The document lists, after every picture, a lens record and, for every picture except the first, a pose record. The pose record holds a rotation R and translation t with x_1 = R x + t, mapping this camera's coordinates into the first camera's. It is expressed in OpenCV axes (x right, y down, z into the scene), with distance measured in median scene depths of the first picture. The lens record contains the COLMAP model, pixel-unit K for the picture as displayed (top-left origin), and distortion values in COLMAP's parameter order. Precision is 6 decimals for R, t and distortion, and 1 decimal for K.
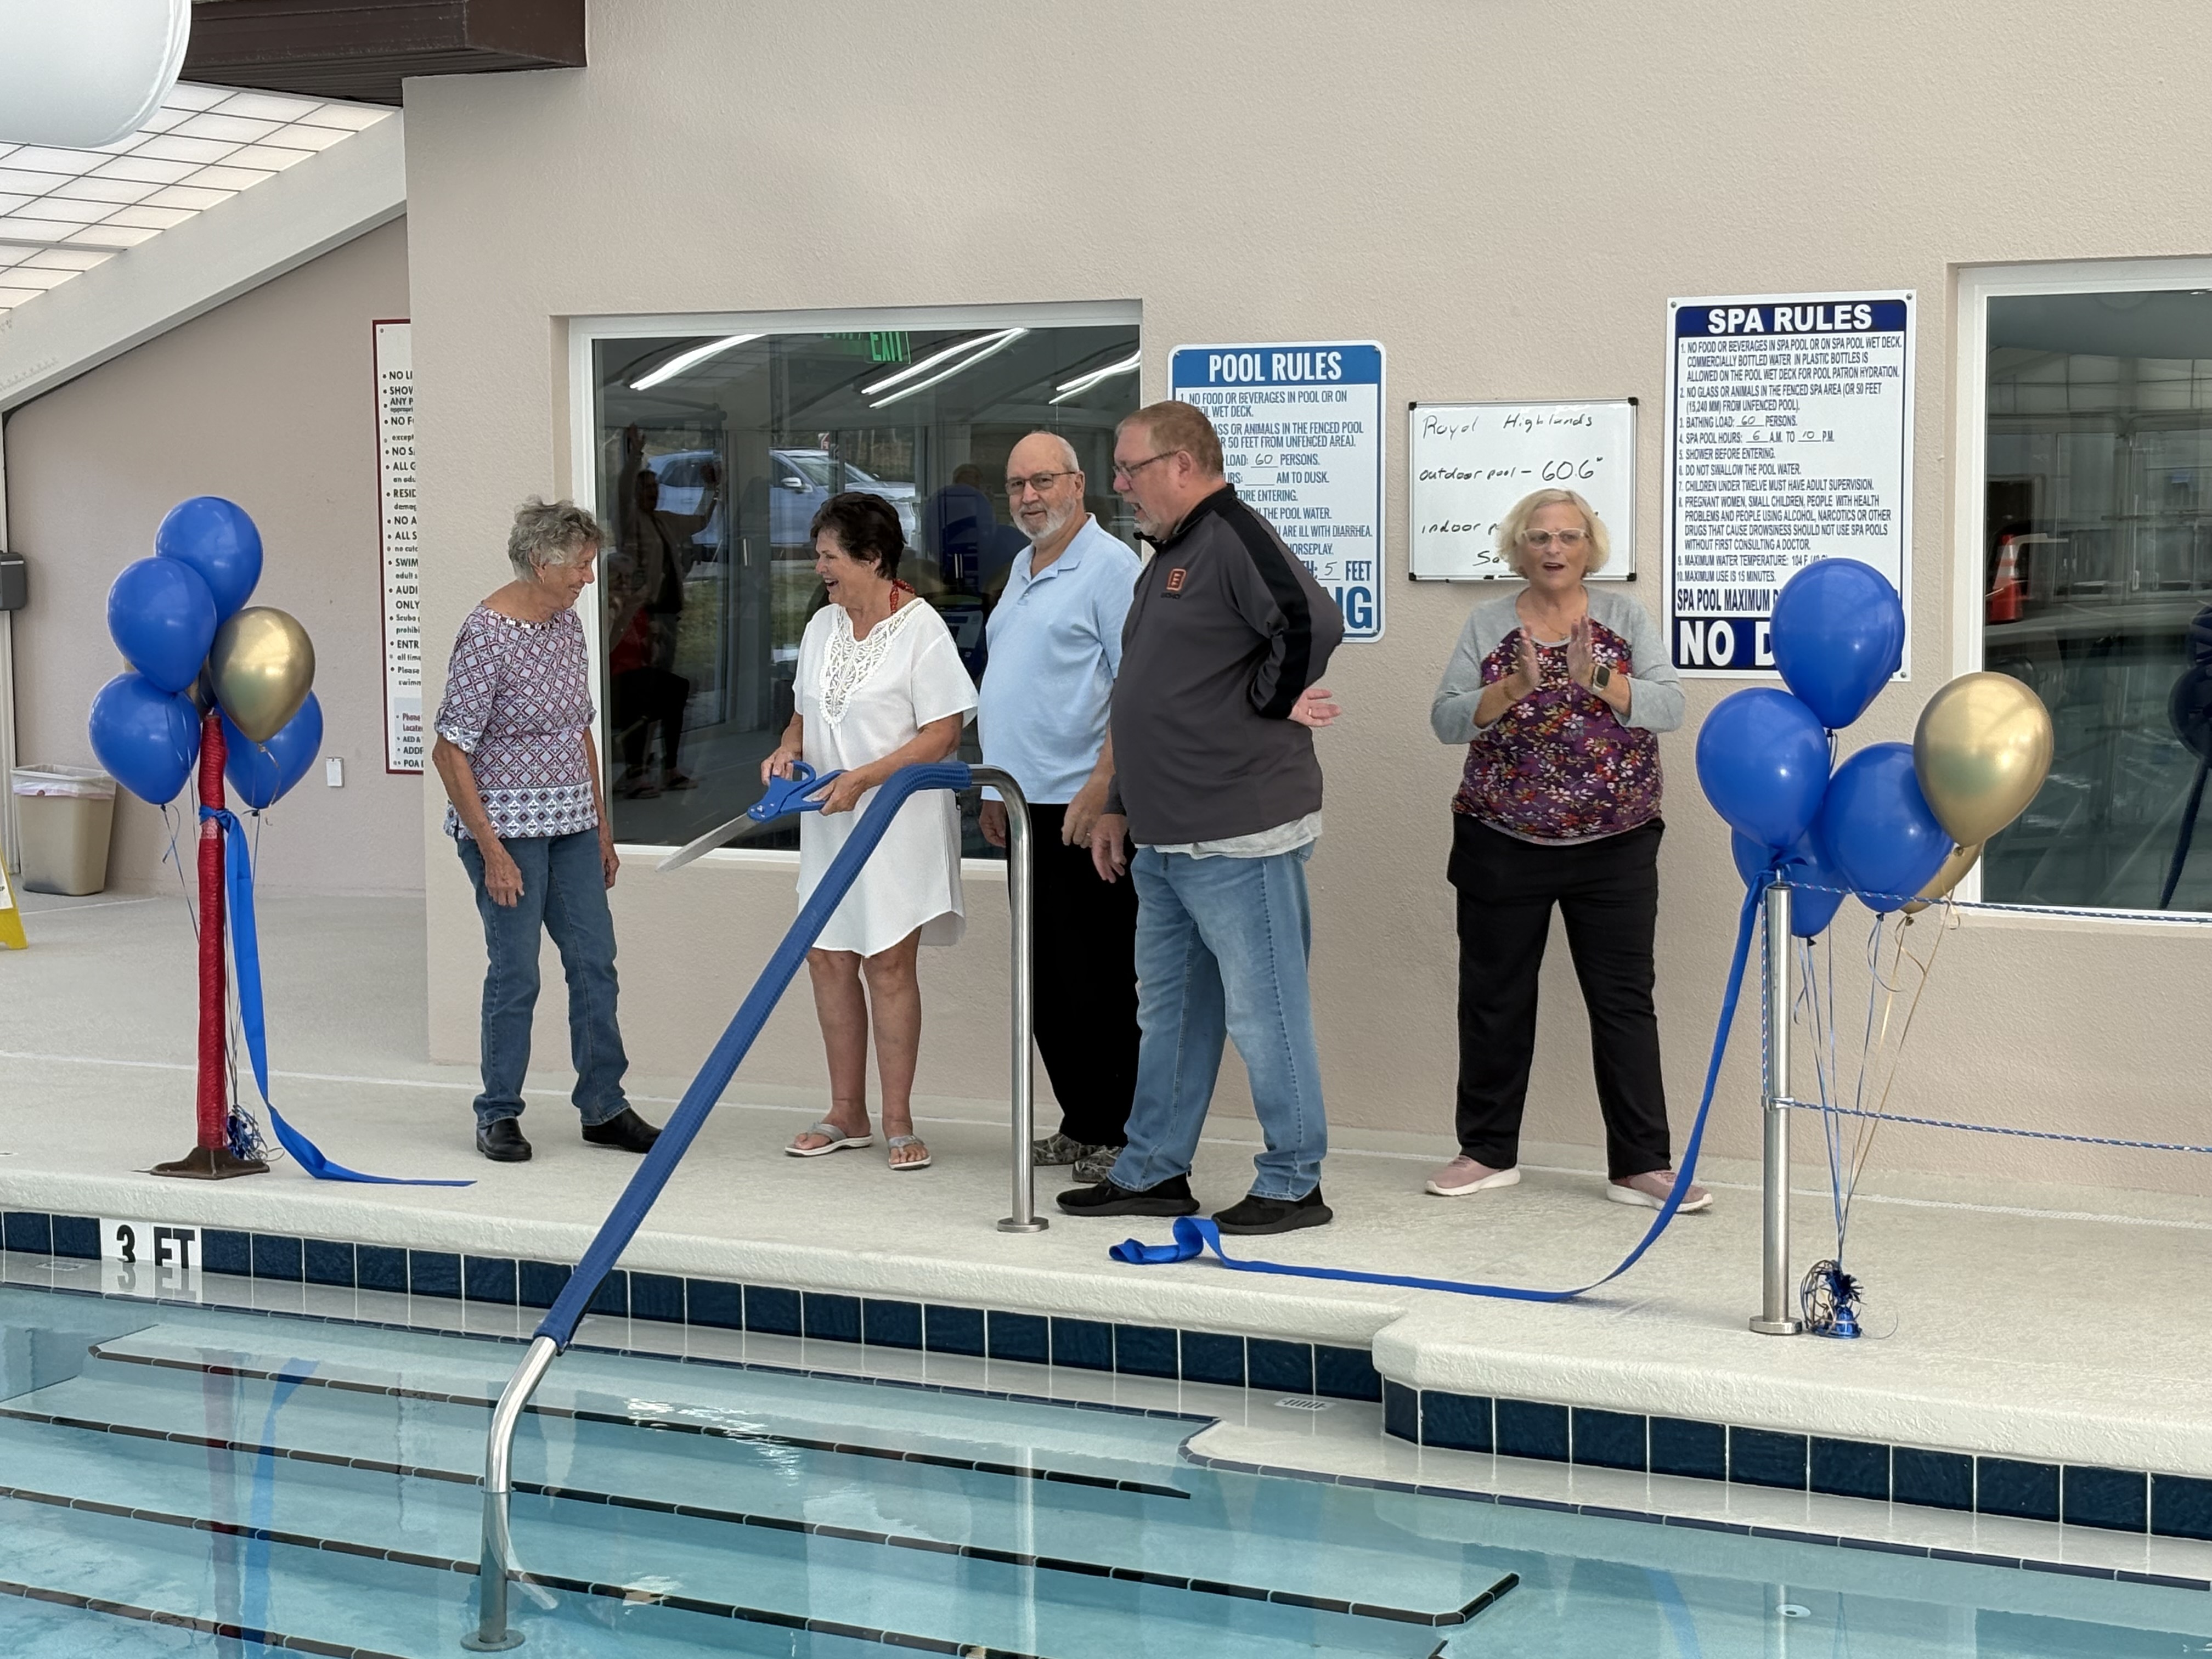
lens RADIAL K [[3940.5, 0, 1097.7], [0, 3940.5, 798.8], [0, 0, 1]] dist [0.180719, -0.143586]
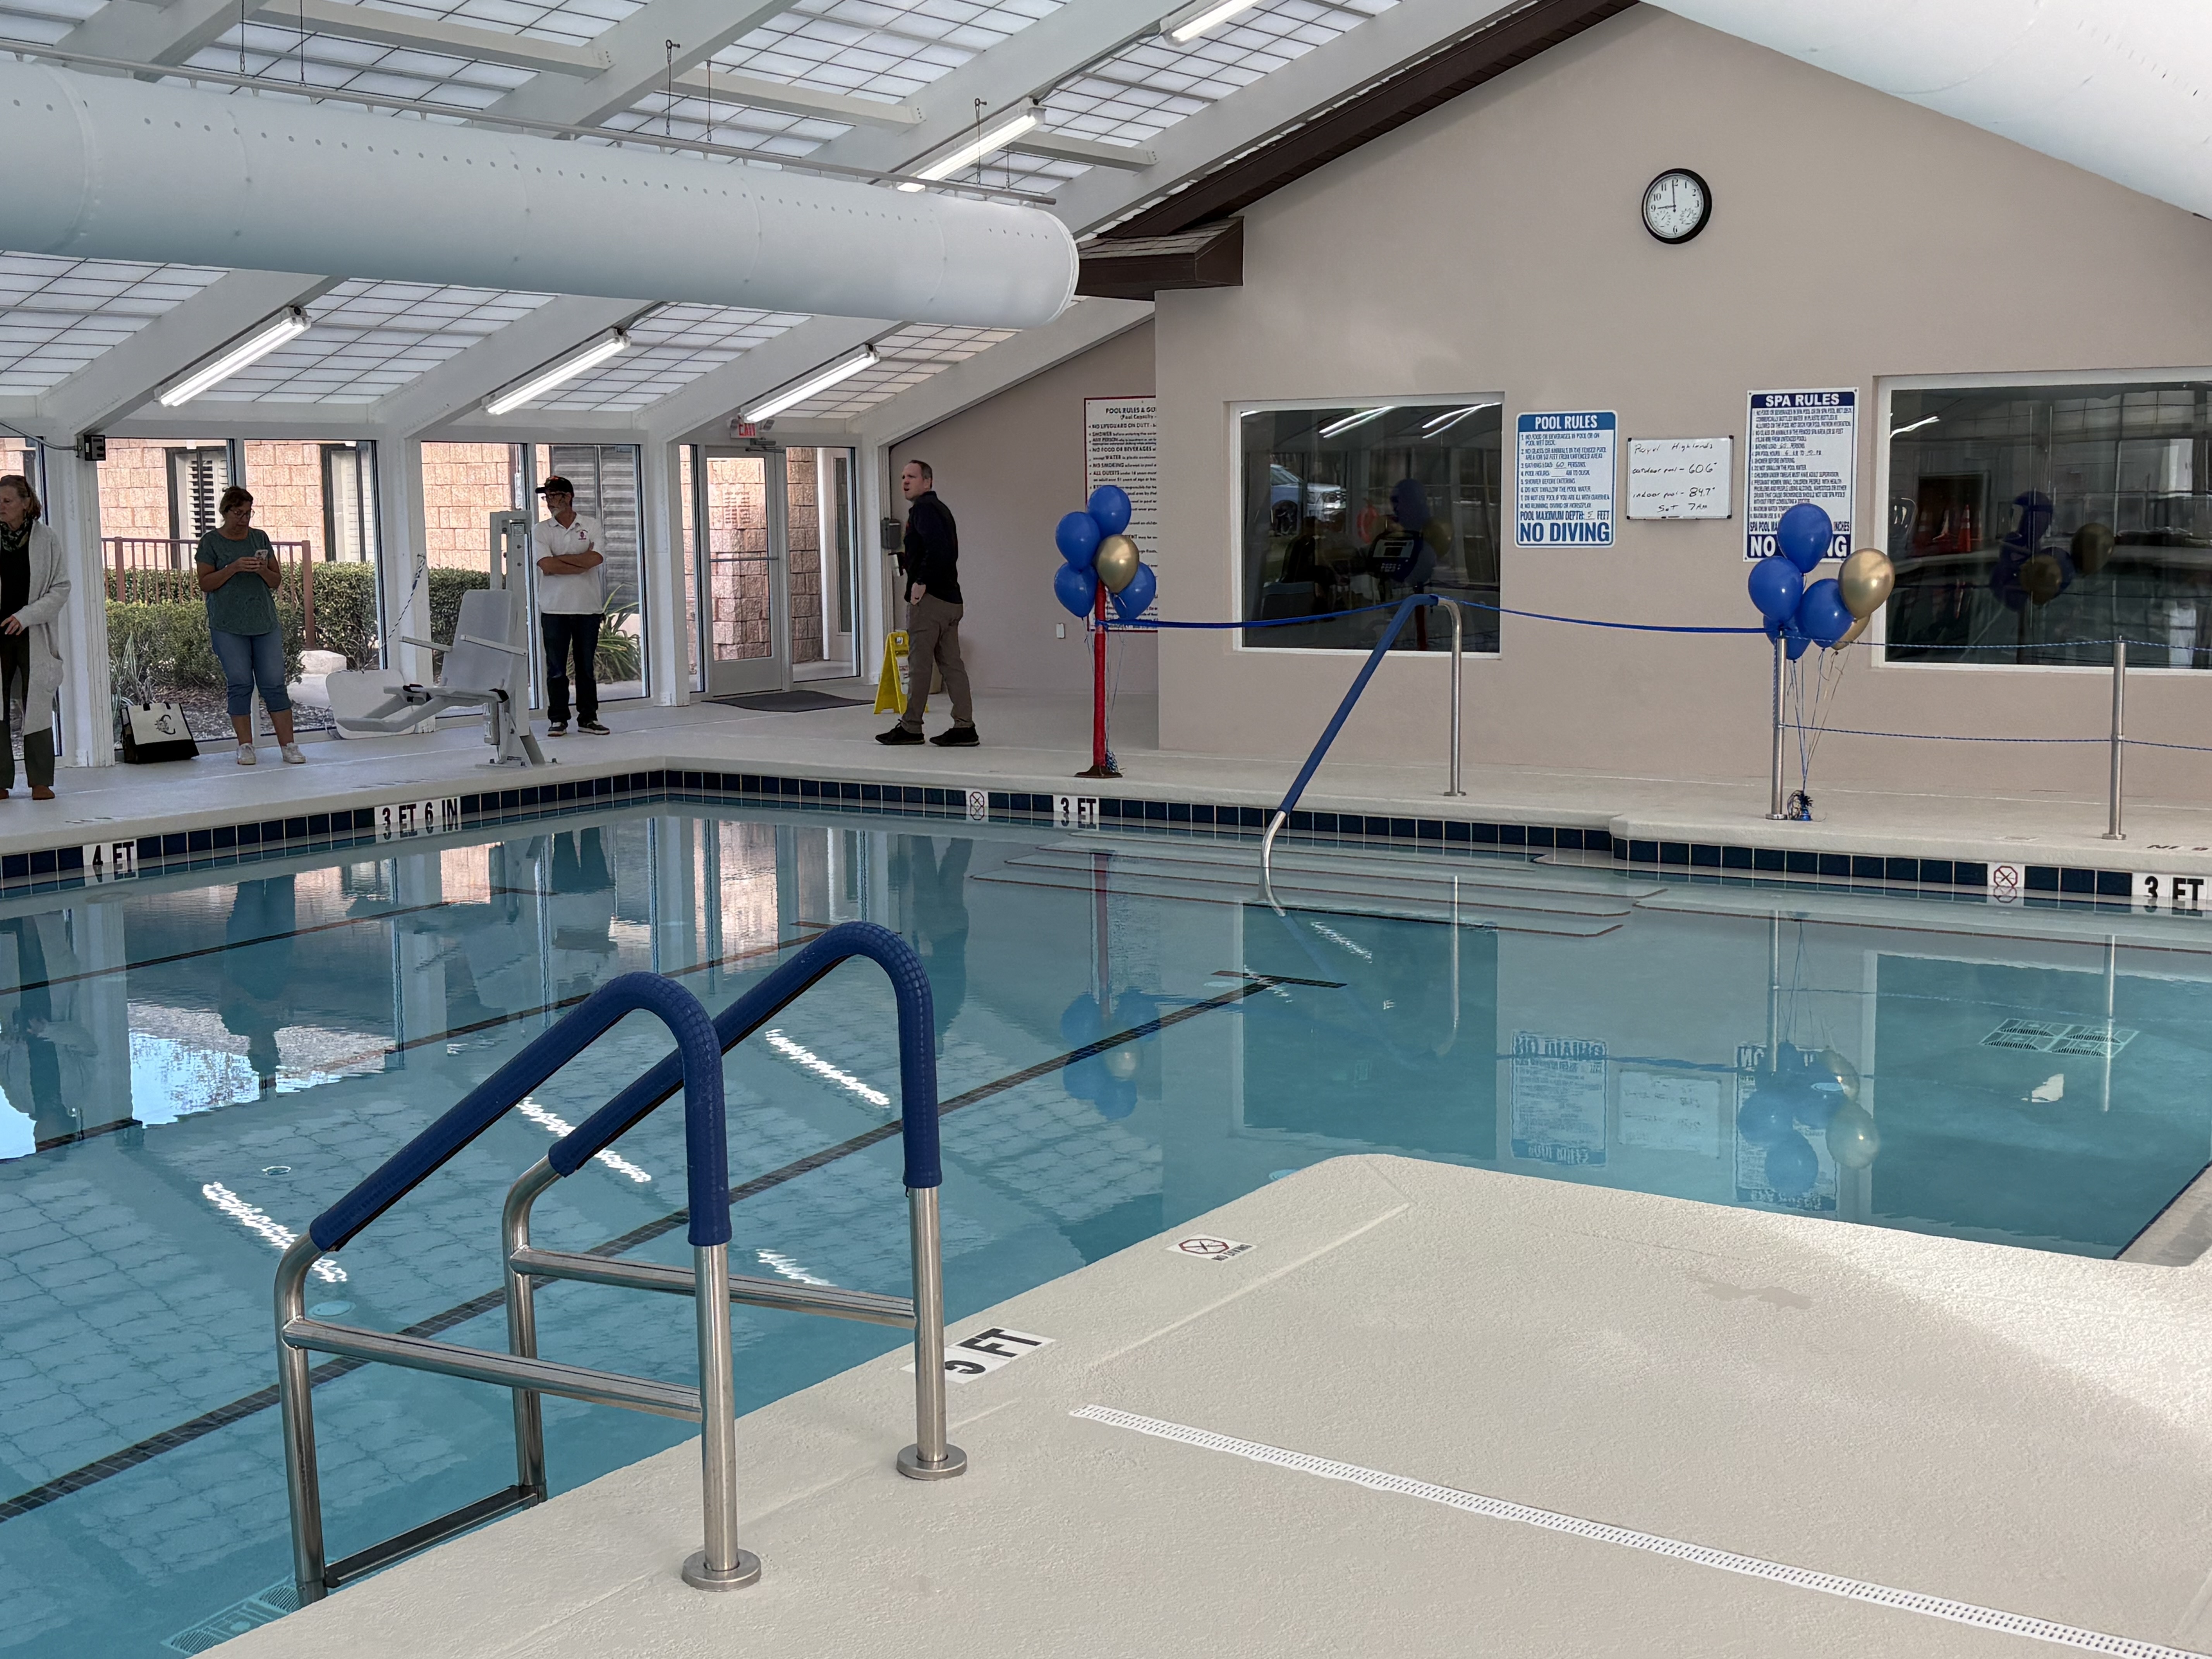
lens RADIAL K [[2699.1, 0, 1106.0], [0, 2699.1, 829.5], [0, 0, 1]] dist [0.245598, -0.983415]
pose [[0.994775, 0.010258, -0.101576, -0.057676], [-0.005538, 0.998896, 0.046641, 0.051588], [0.101942, -0.045835, 0.993734, -0.587871]]
